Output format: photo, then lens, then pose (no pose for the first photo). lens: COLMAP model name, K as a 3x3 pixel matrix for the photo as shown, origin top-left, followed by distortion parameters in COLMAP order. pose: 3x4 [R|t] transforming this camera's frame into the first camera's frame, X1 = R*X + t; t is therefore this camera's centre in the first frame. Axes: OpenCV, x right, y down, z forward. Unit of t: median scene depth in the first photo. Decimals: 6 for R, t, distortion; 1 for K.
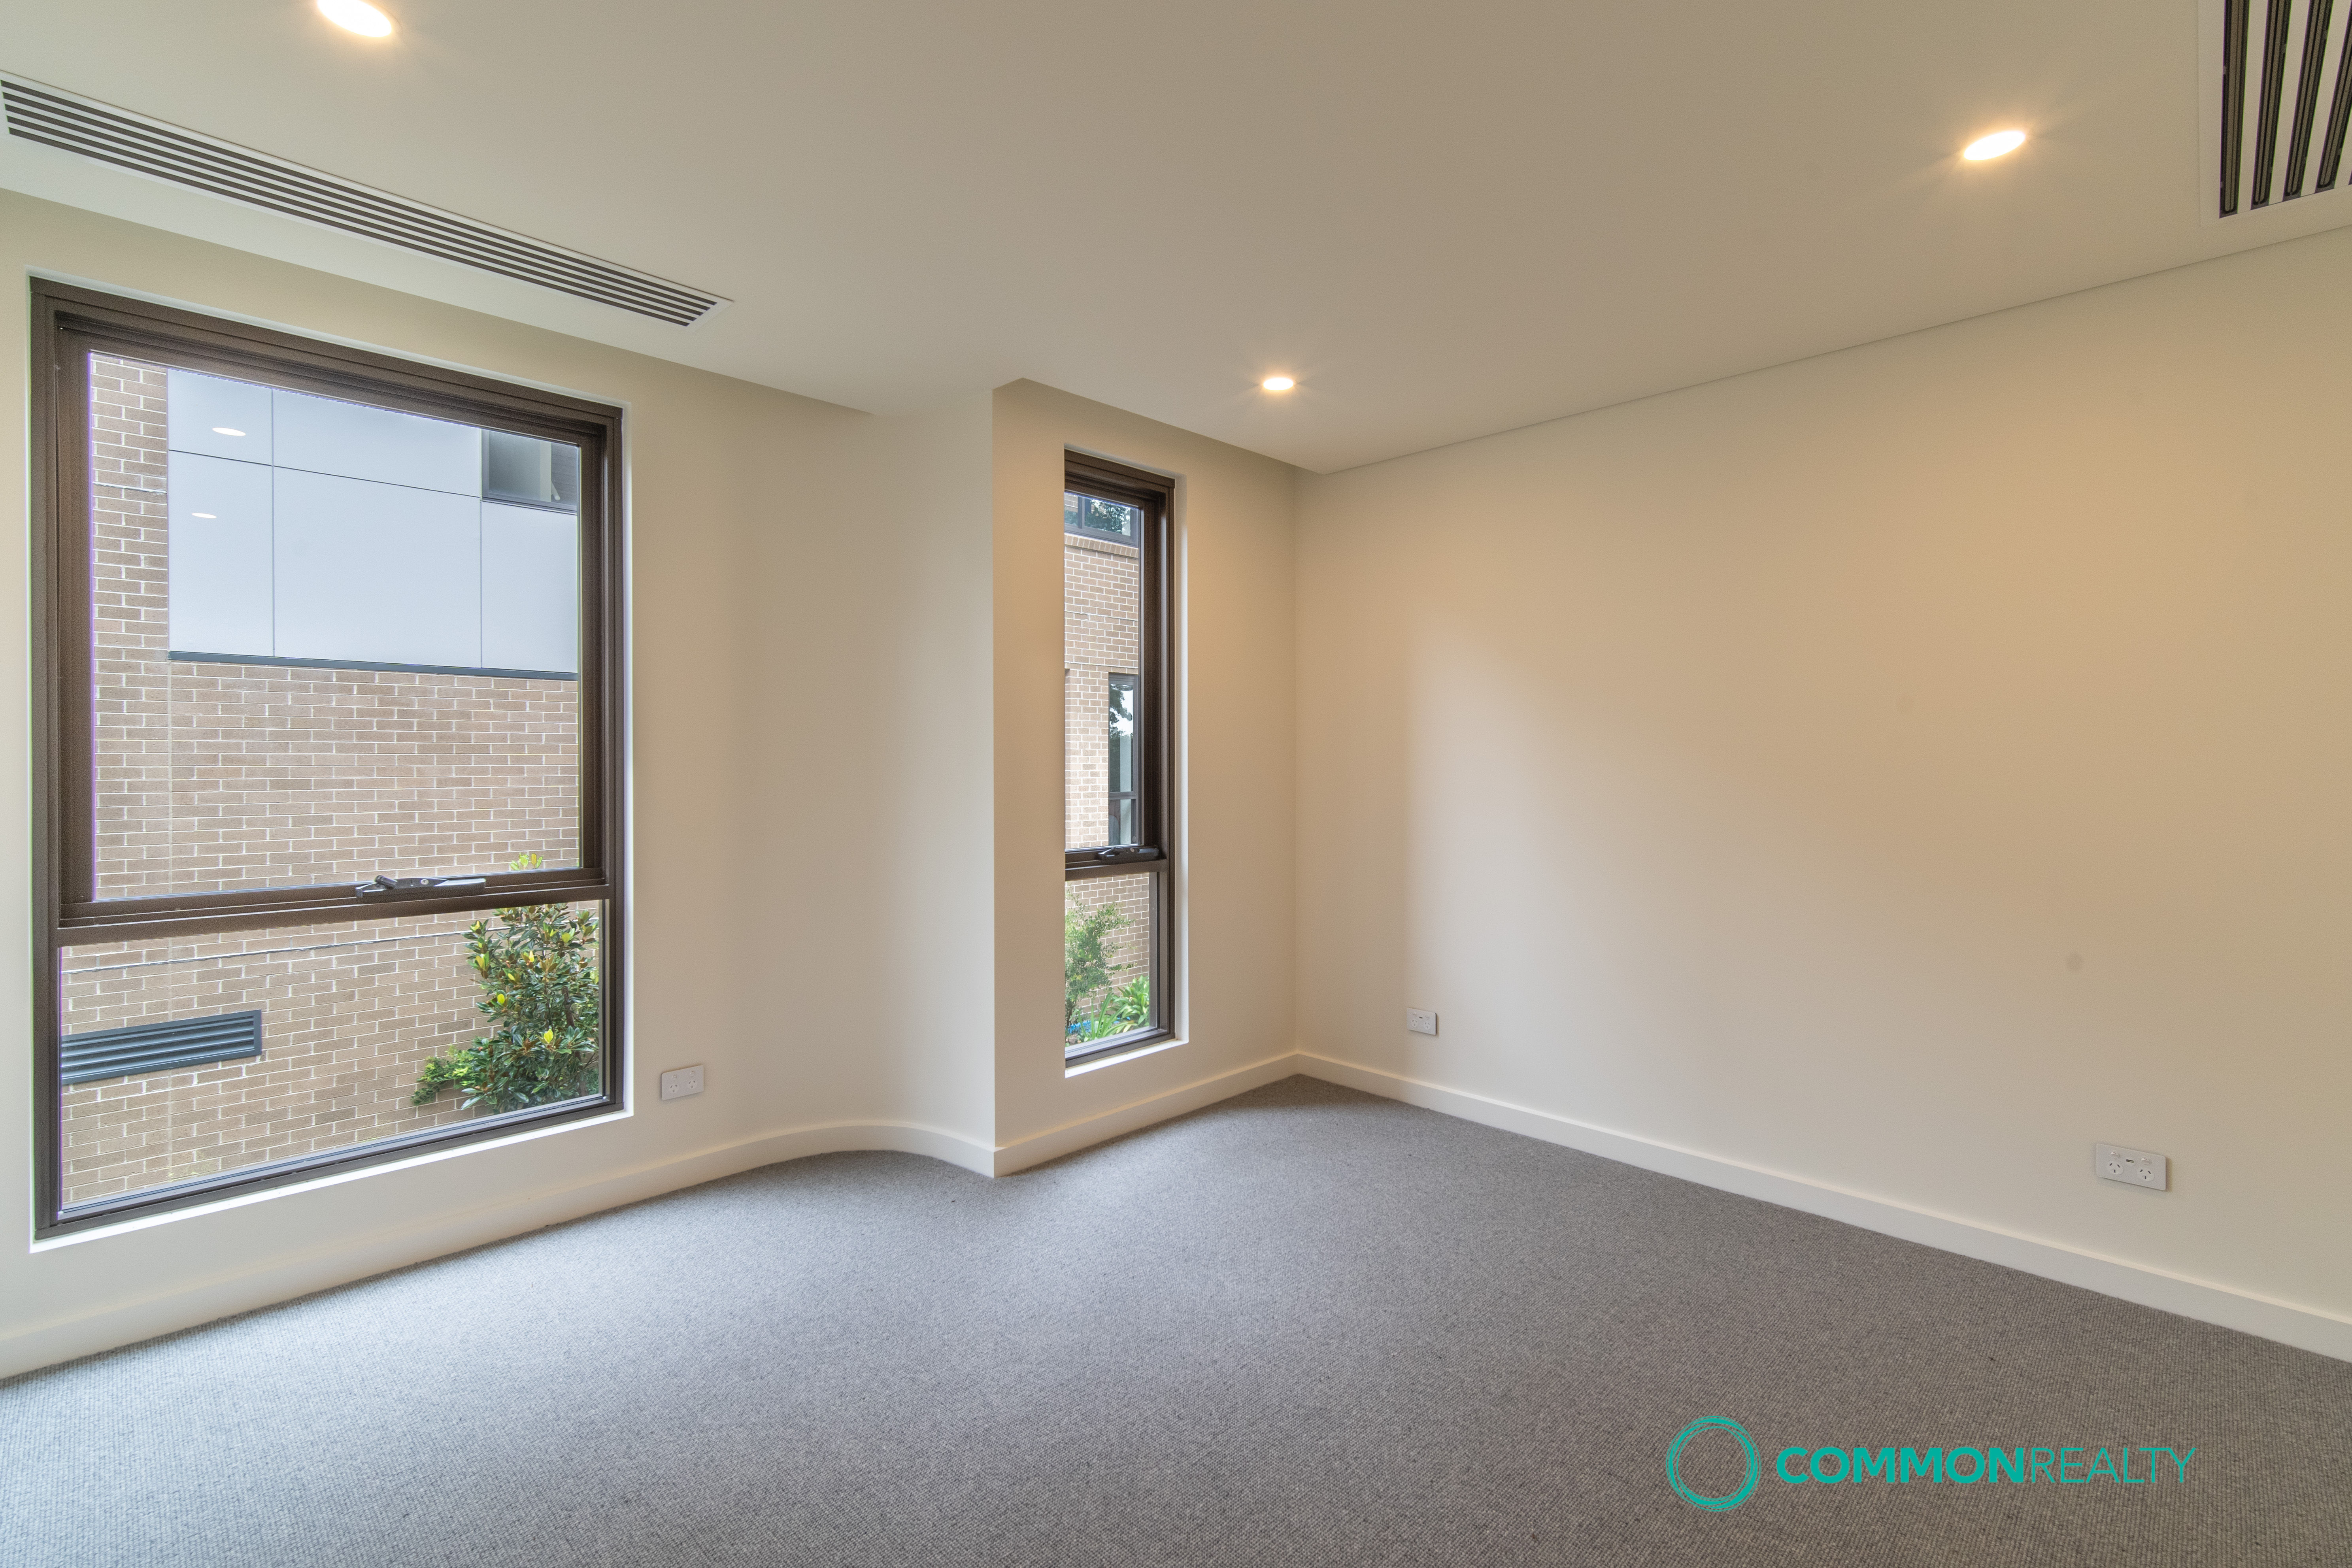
lens RADIAL K [[1040.2, 0, 1171.7], [0, 1040.2, 780.3], [0, 0, 1]] dist [-0.009321, 0.000253]
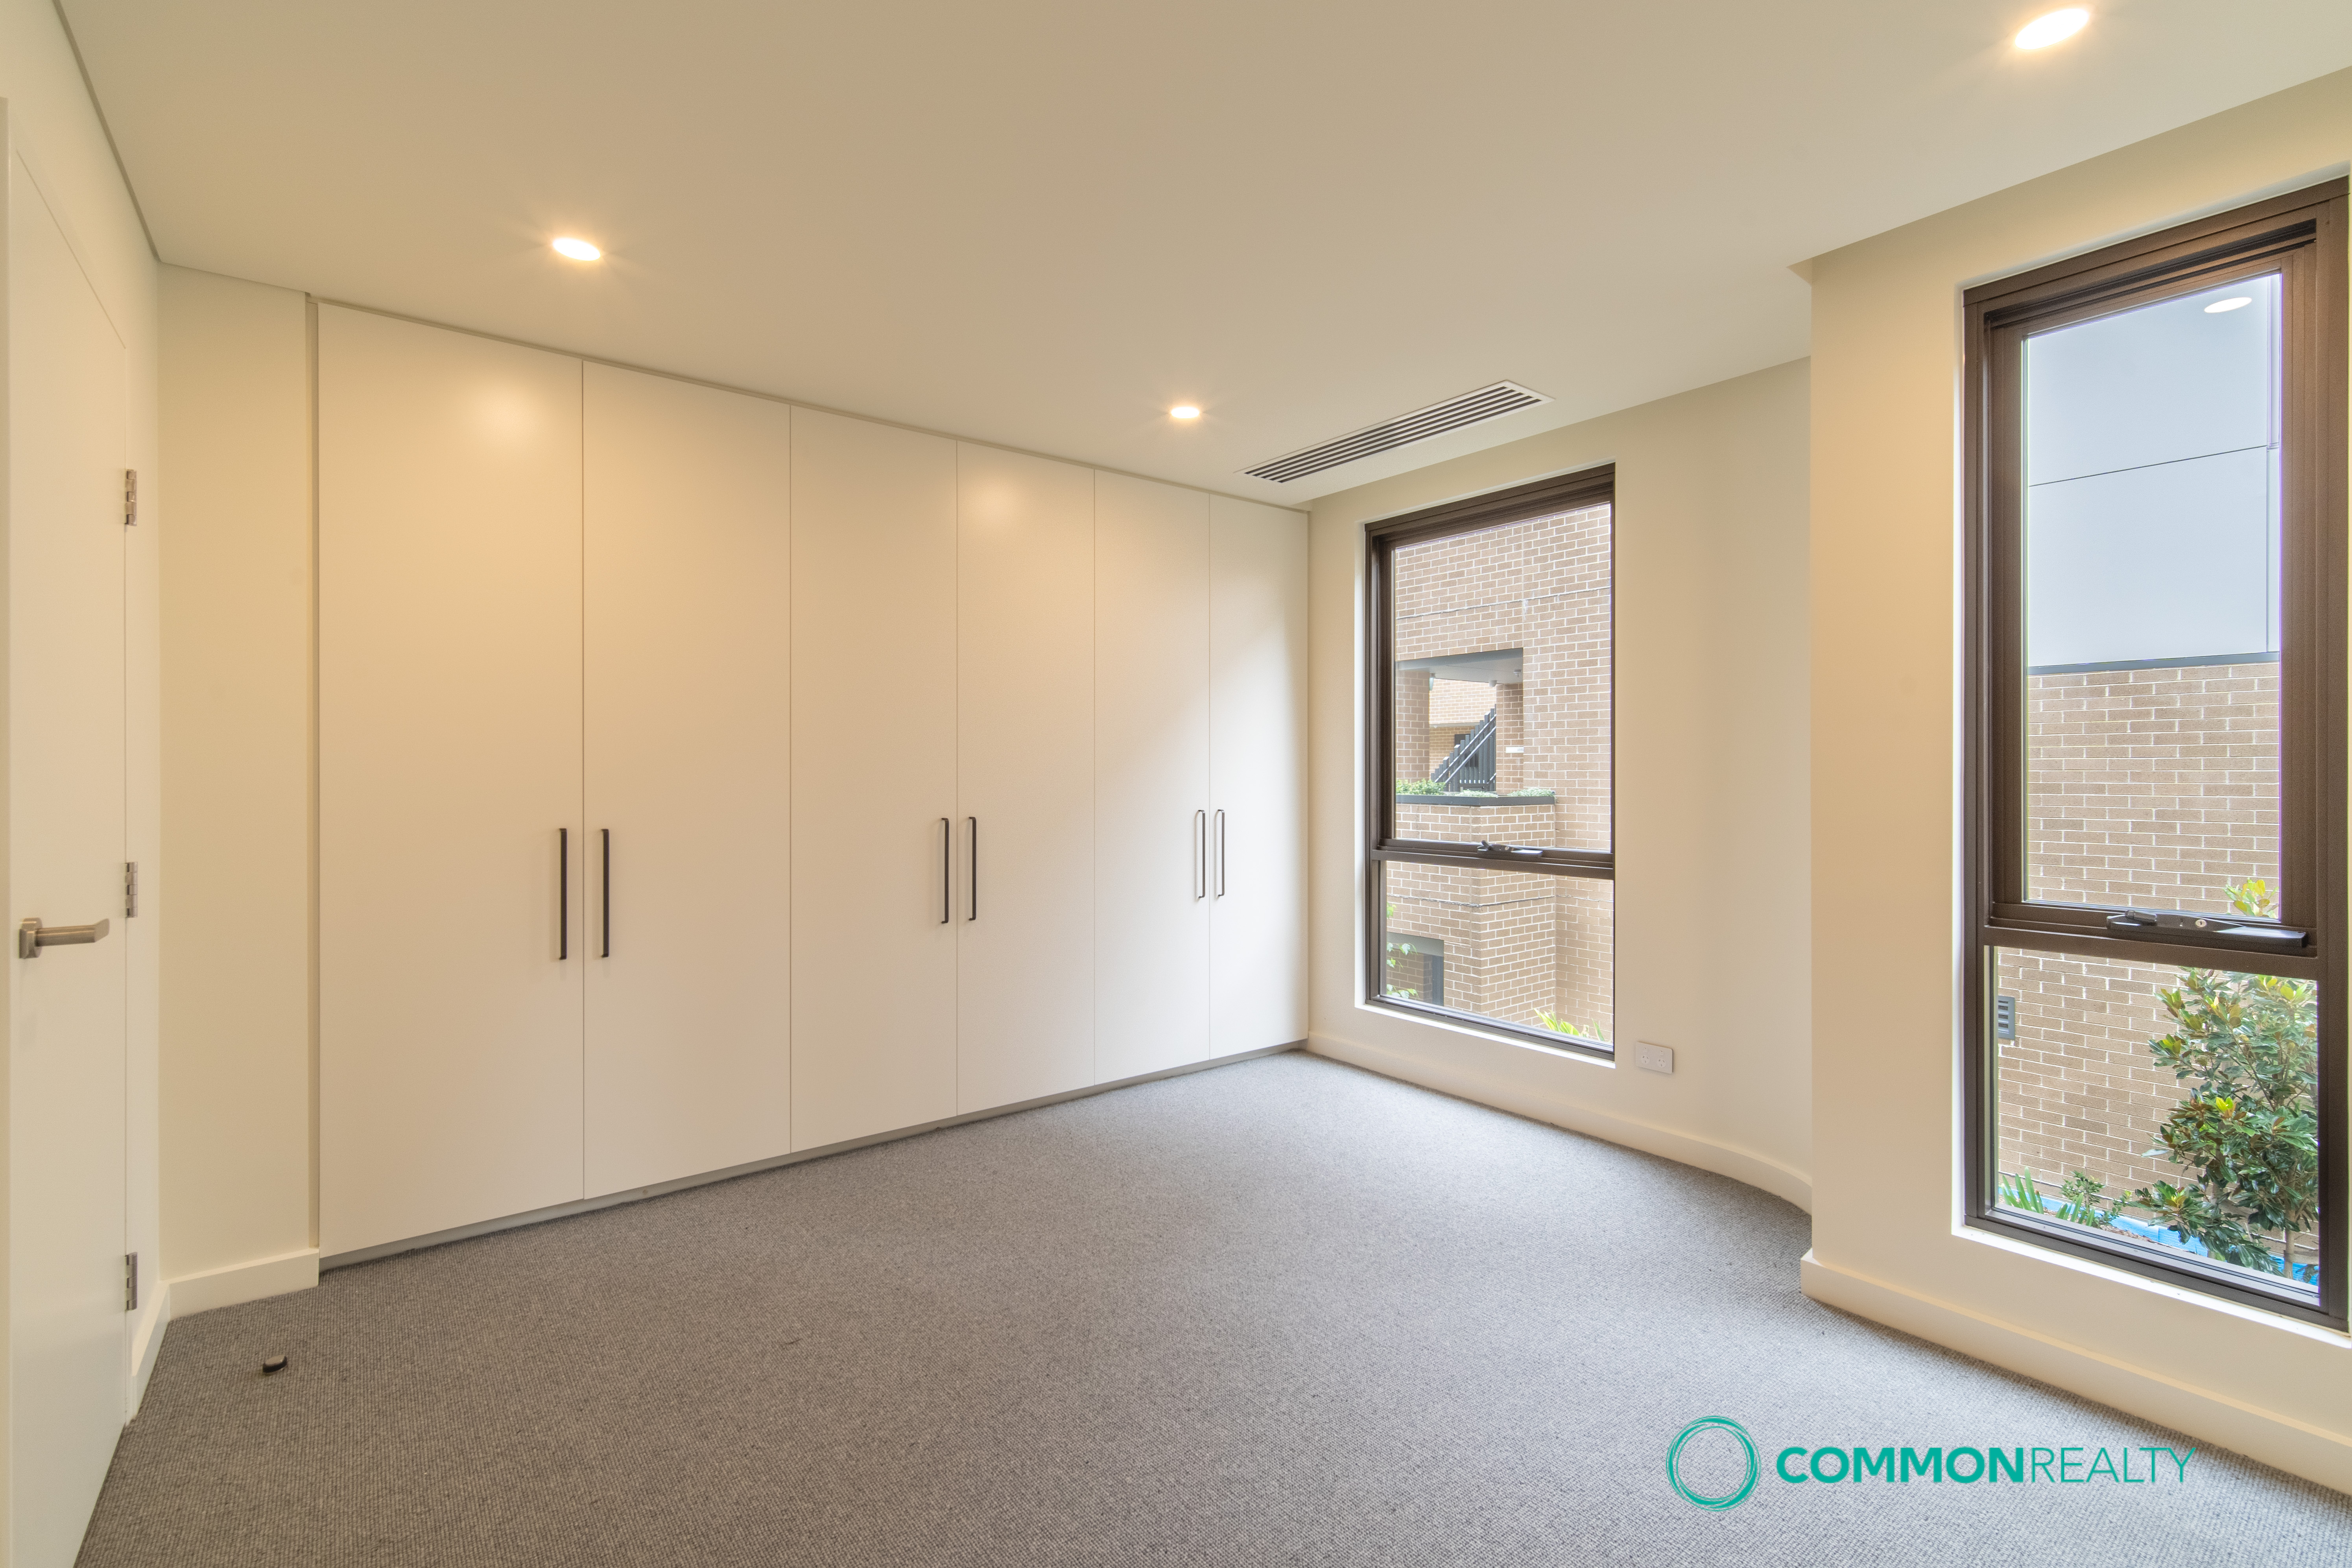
lens RADIAL K [[1040.2, 0, 1176.7], [0, 1040.2, 788.1], [0, 0, 1]] dist [-0.009321, 0.000253]
pose [[-0.141685, 0.017657, -0.989754, 0.286487], [-0.016733, 0.999655, 0.020229, -0.002746], [0.989770, 0.019427, -0.141341, 0.275269]]
